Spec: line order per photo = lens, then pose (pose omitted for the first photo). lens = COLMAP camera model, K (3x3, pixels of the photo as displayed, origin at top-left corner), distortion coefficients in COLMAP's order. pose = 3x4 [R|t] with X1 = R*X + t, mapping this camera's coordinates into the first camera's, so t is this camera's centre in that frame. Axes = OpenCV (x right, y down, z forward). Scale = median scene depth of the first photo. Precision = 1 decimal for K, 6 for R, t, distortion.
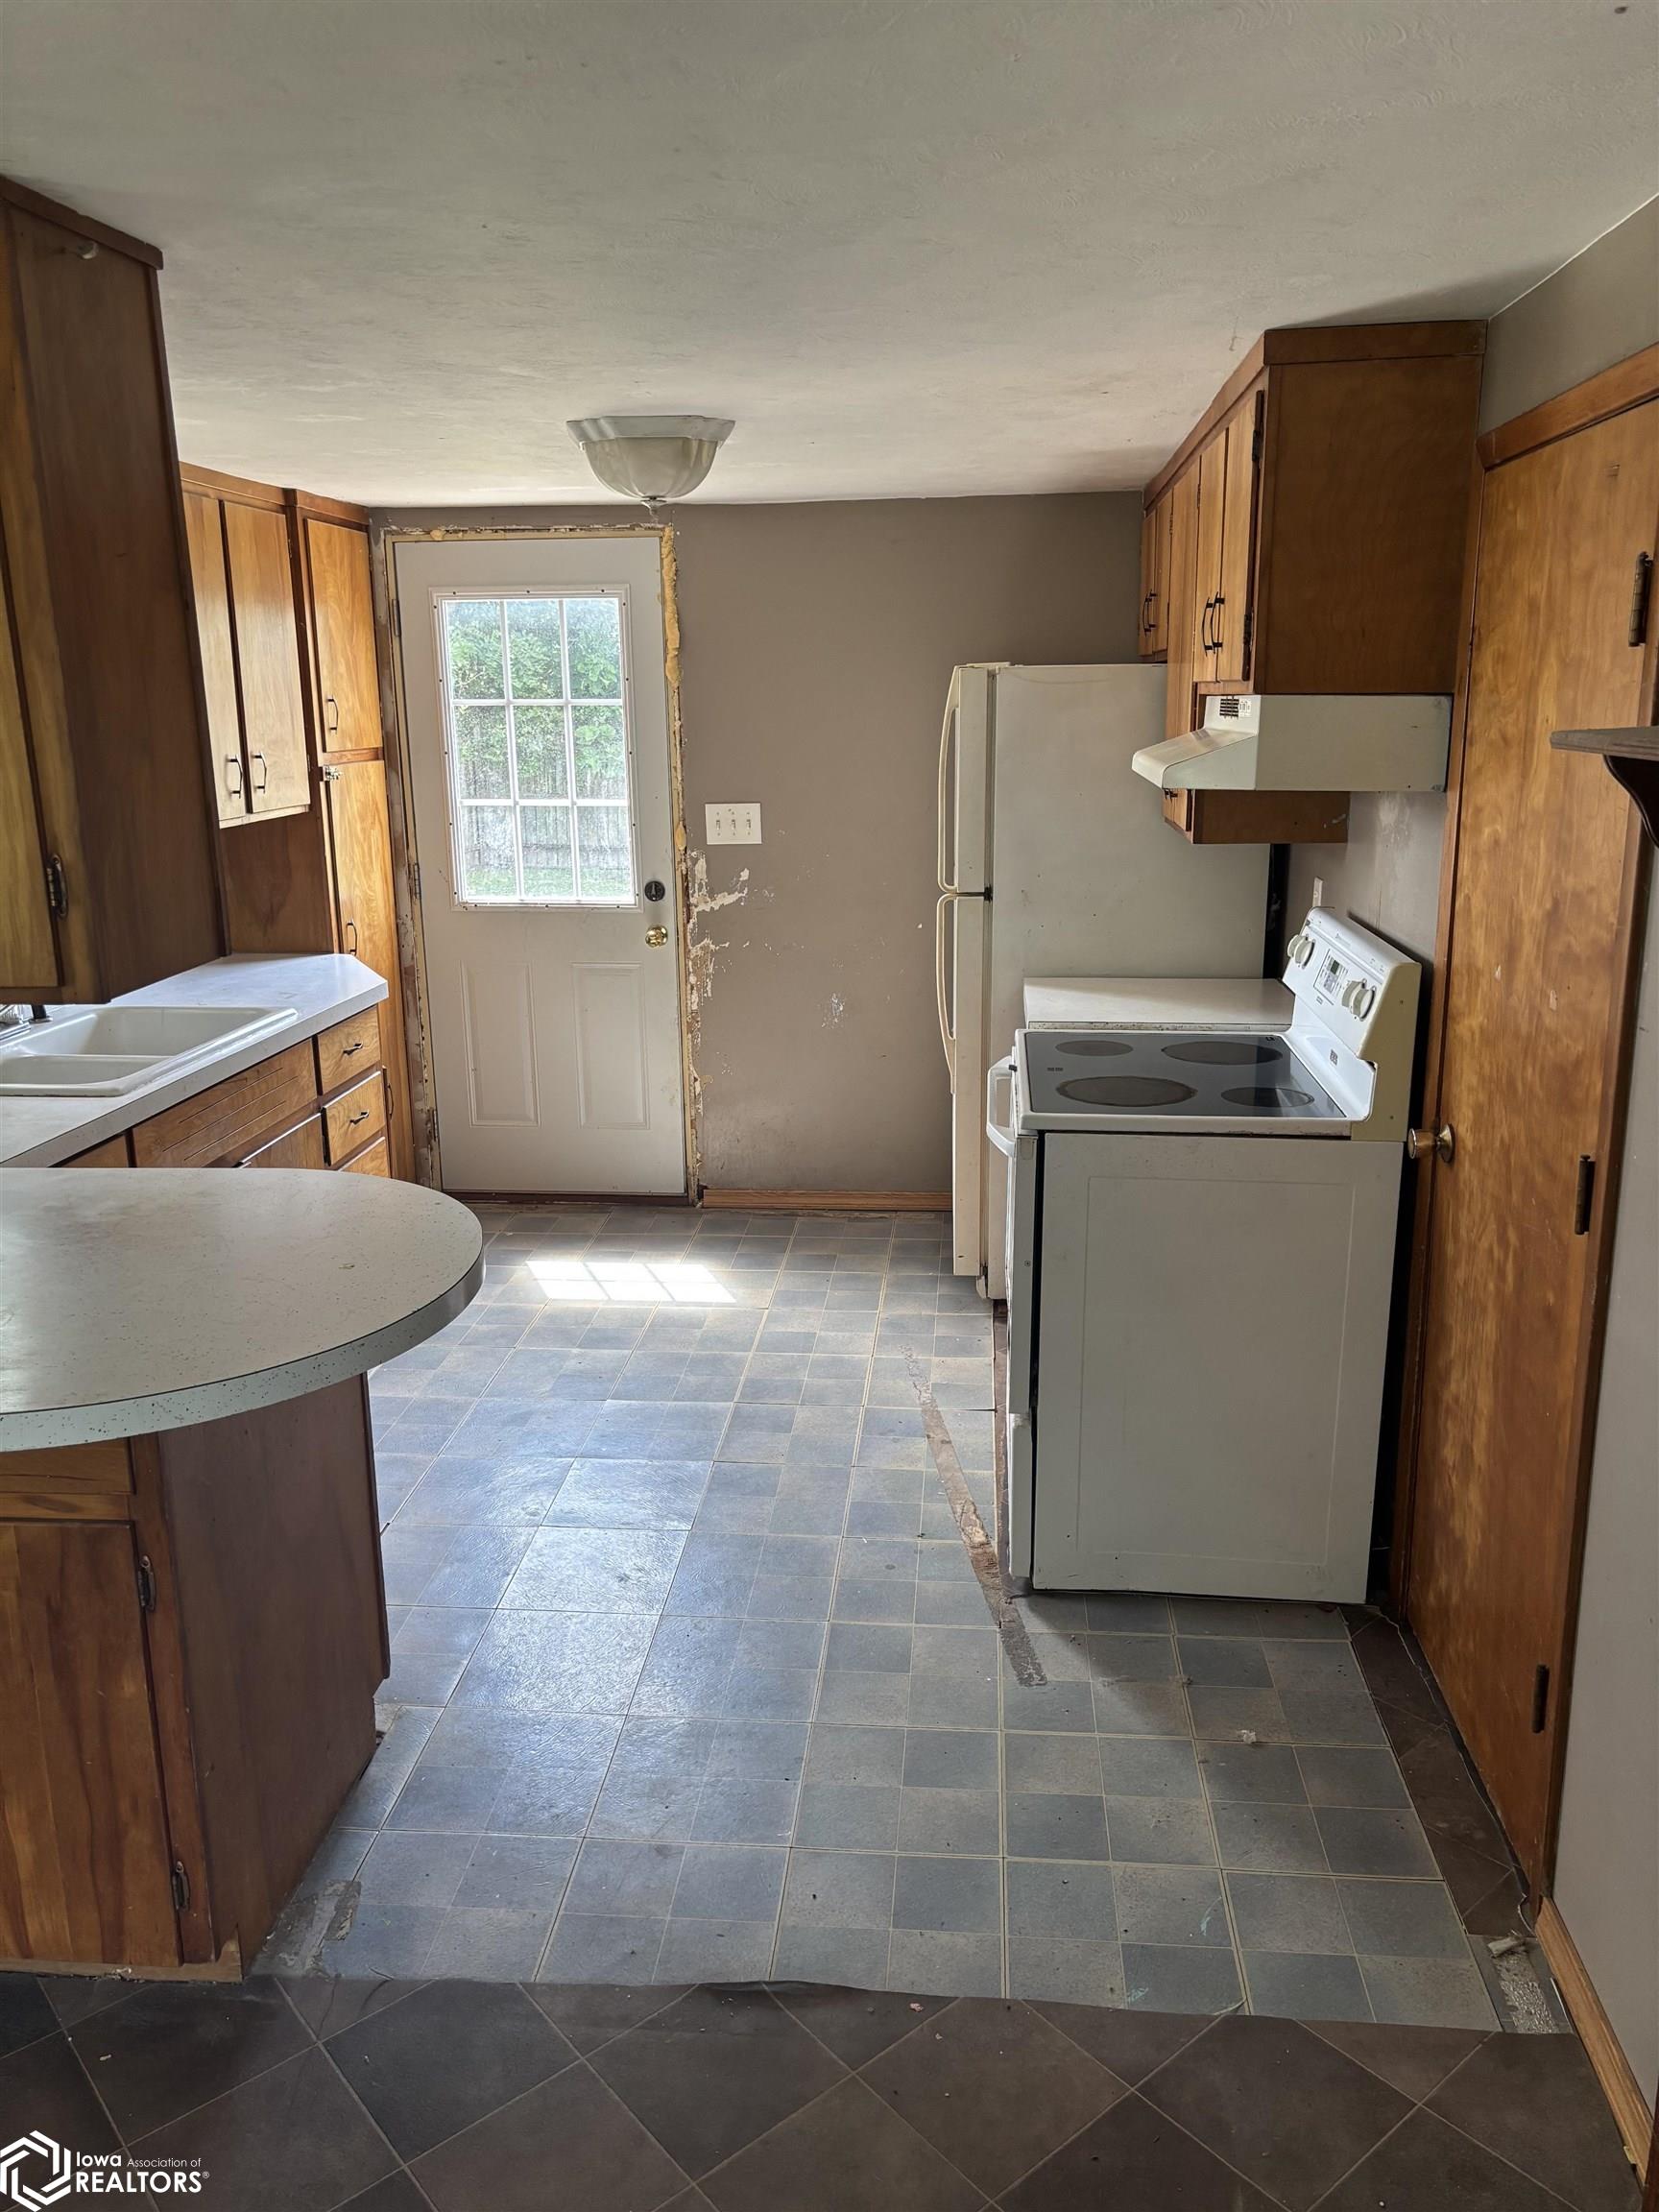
lens RADIAL K [[1654.2, 0, 827.3], [0, 1654.2, 1120.1], [0, 0, 1]] dist [0.038301, -0.044923]
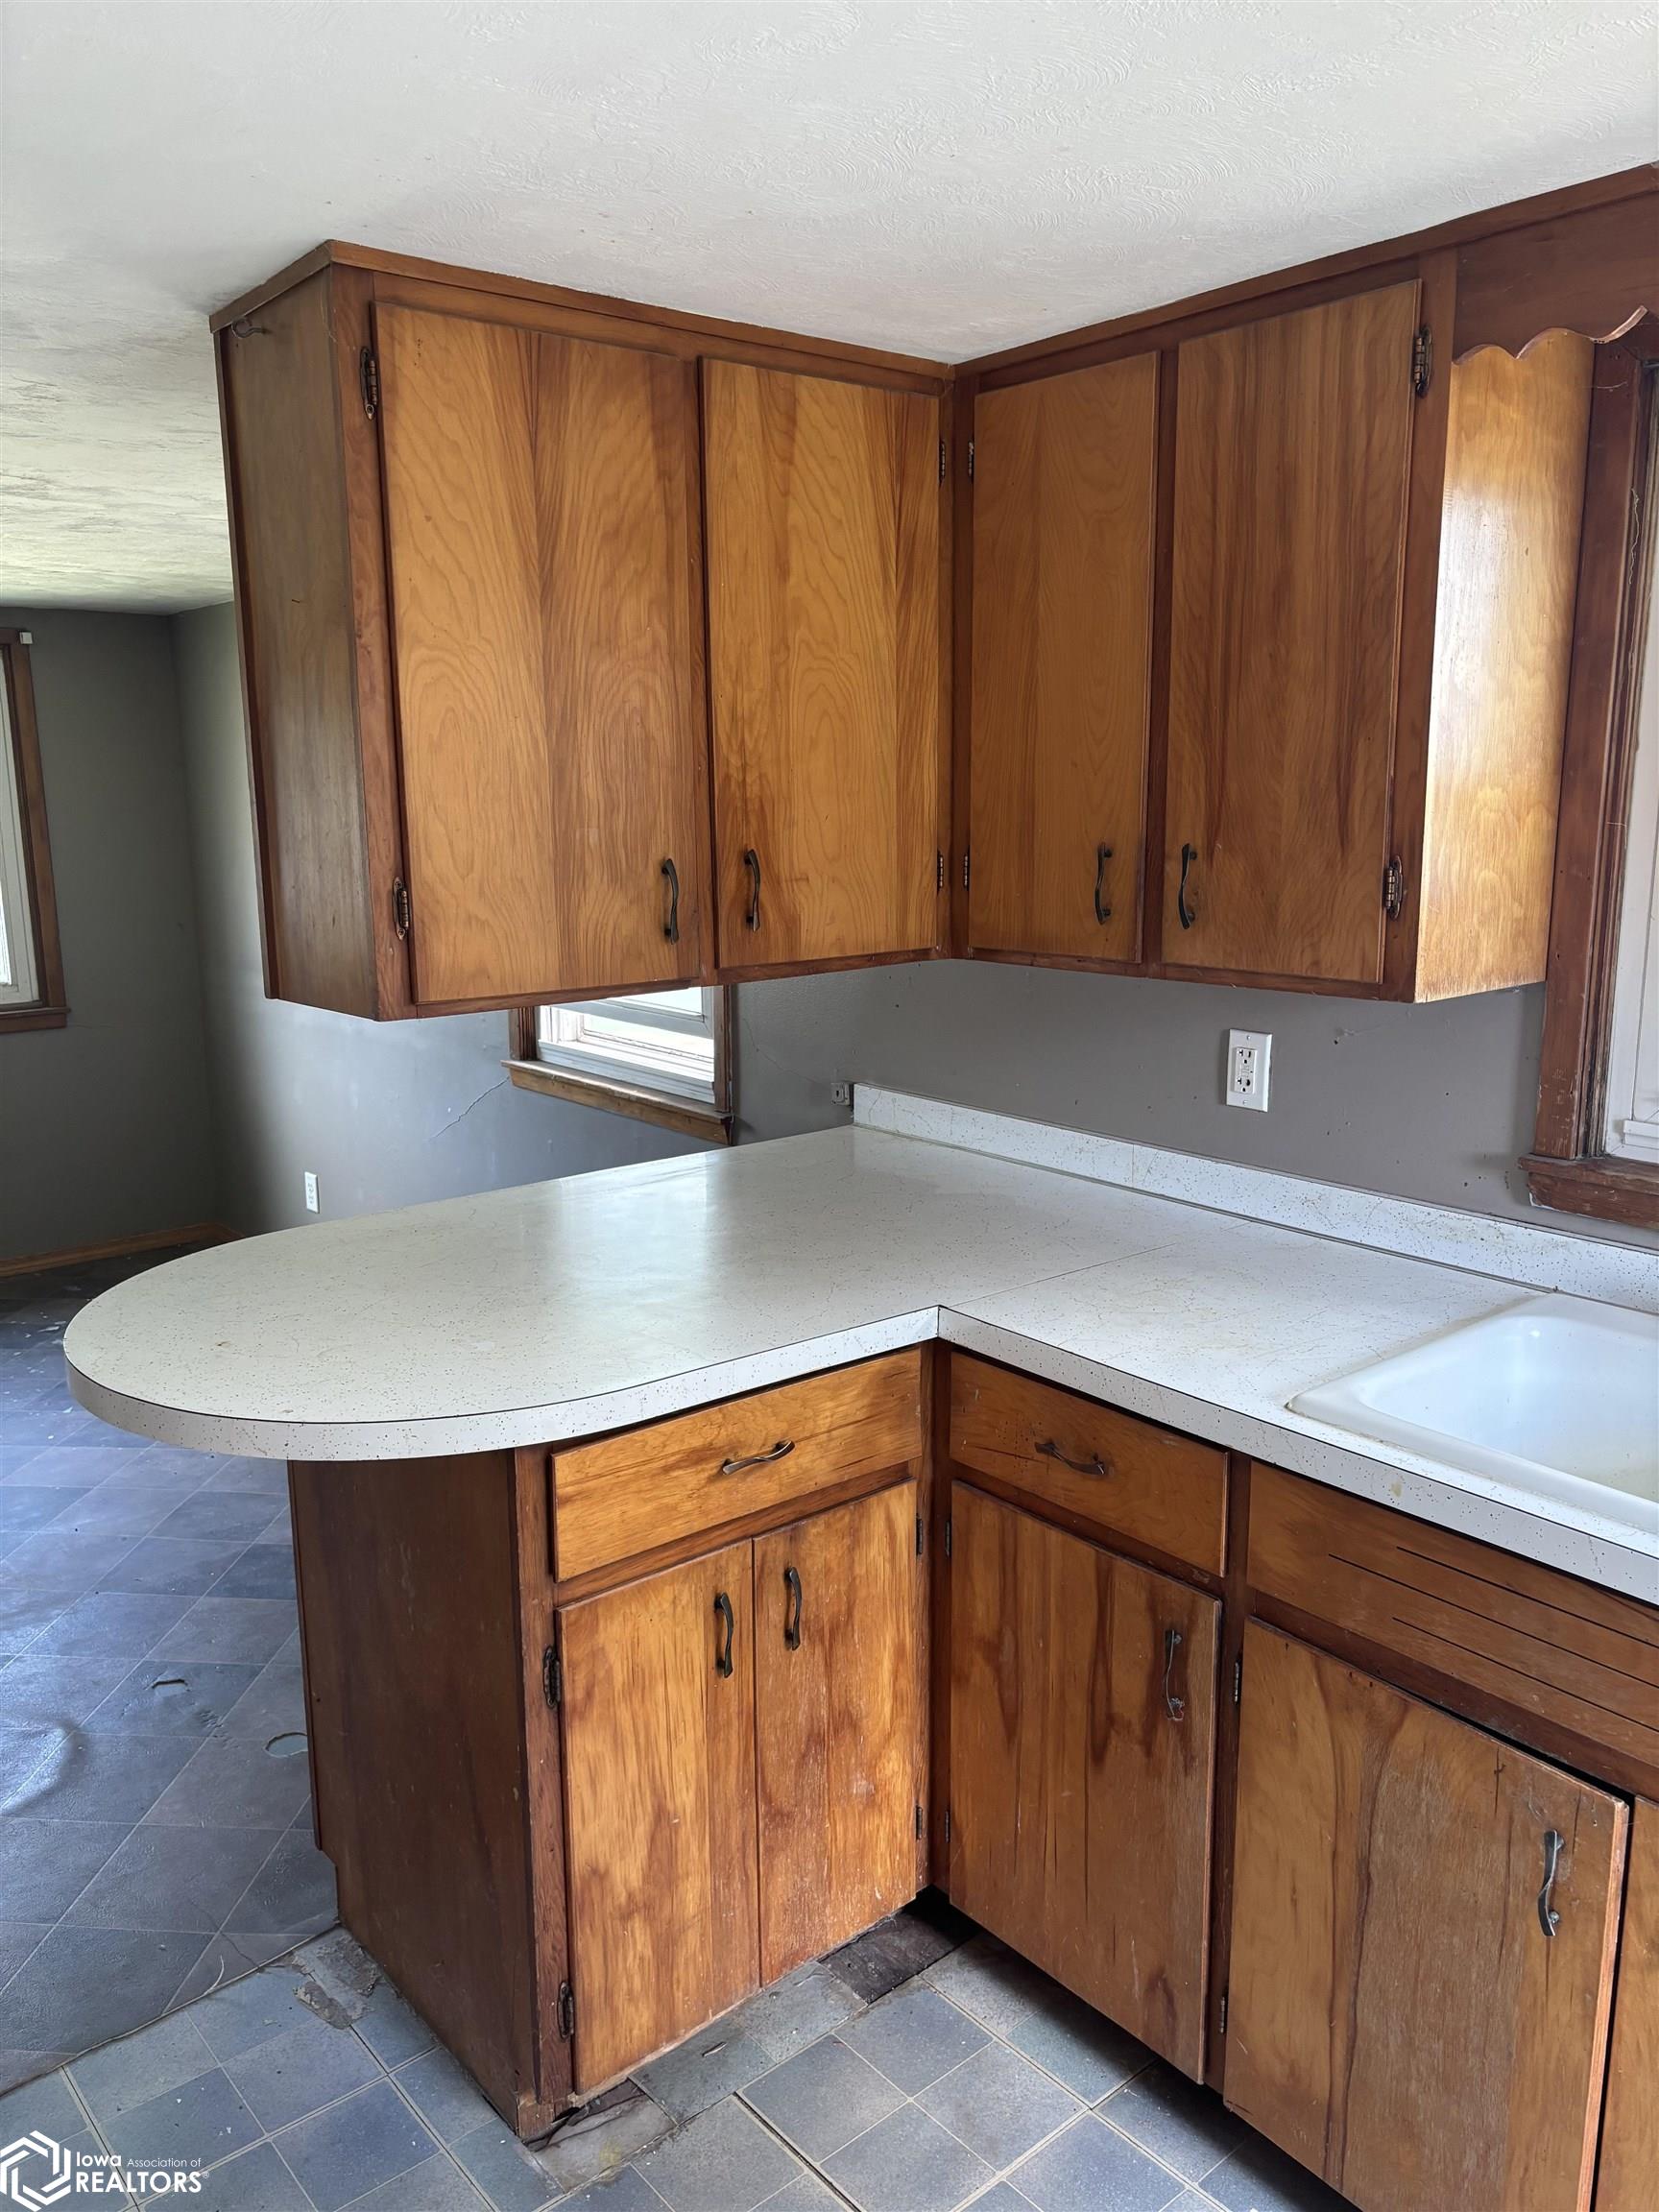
lens RADIAL K [[1654.2, 0, 827.7], [0, 1654.2, 1104.9], [0, 0, 1]] dist [0.038301, -0.044923]
pose [[-0.699999, 0.153248, -0.697507, 0.053838], [-0.164808, 0.915674, 0.366579, -0.221396], [0.694867, 0.371560, -0.615714, 0.903427]]
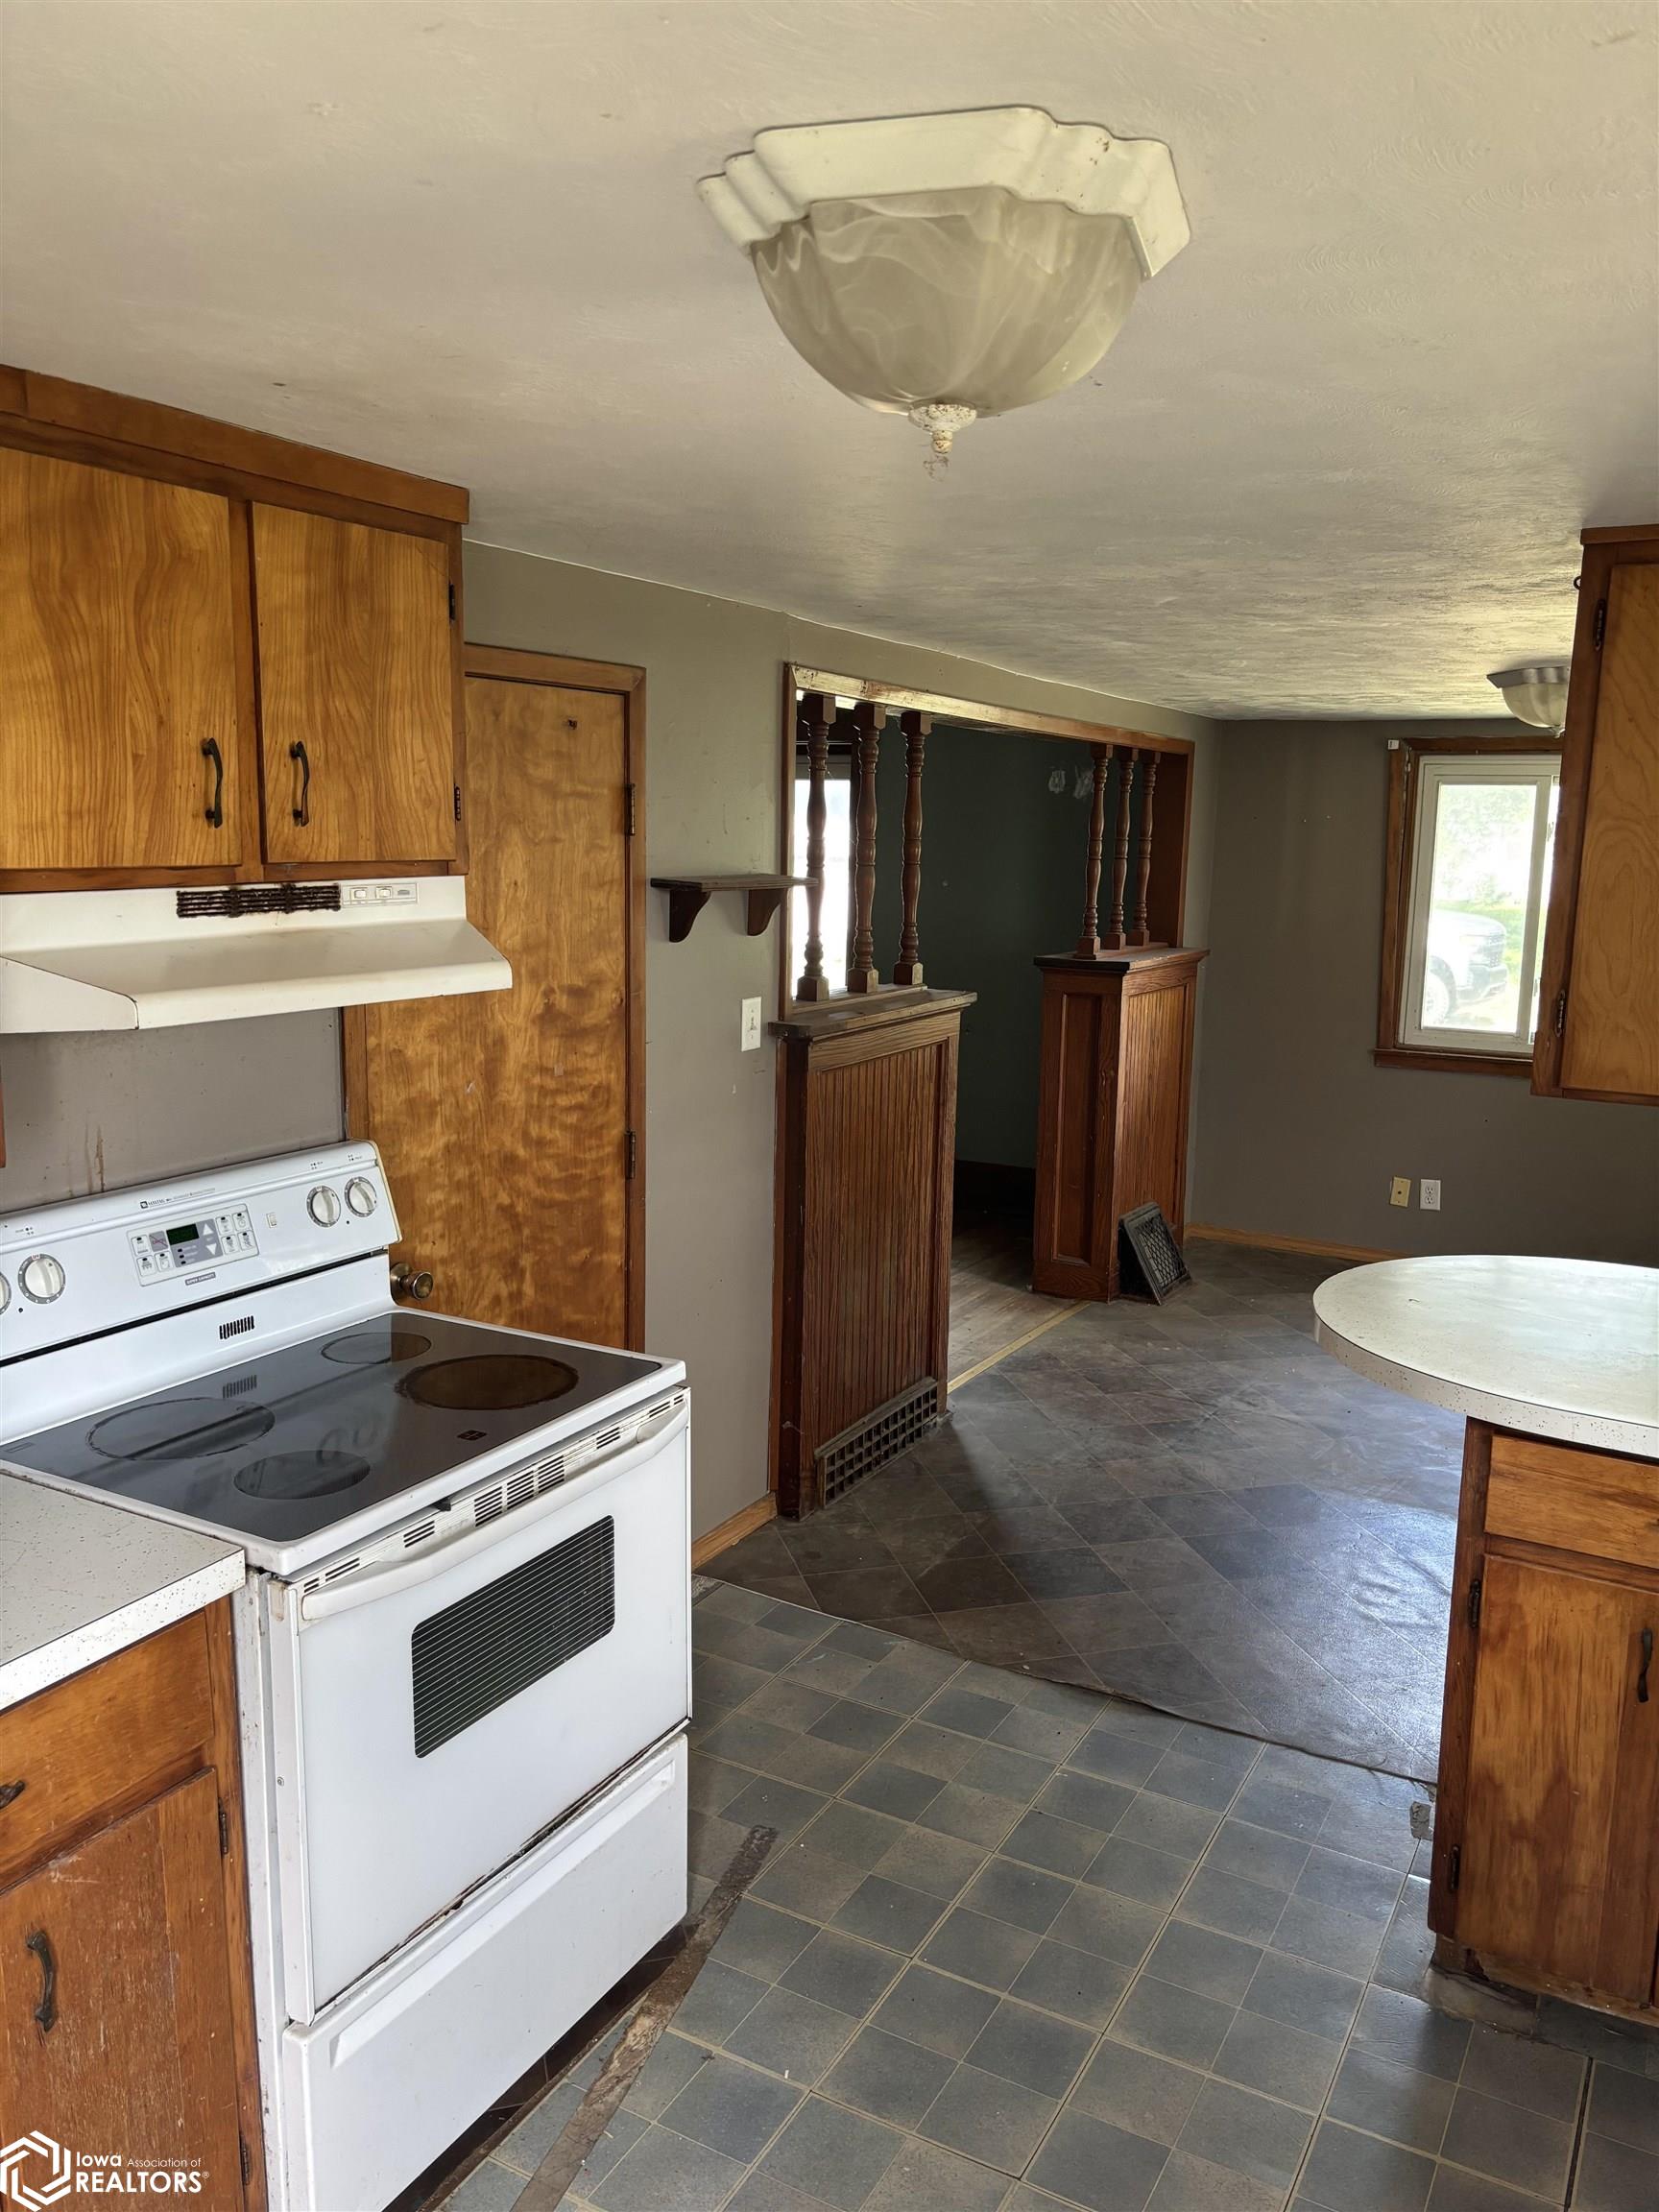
lens RADIAL K [[1654.2, 0, 844.9], [0, 1654.2, 1100.5], [0, 0, 1]] dist [0.038301, -0.044923]
pose [[-0.913923, -0.072716, 0.399320, -0.201152], [0.094988, 0.918183, 0.384599, -0.312606], [-0.394615, 0.389425, -0.832242, 1.138944]]
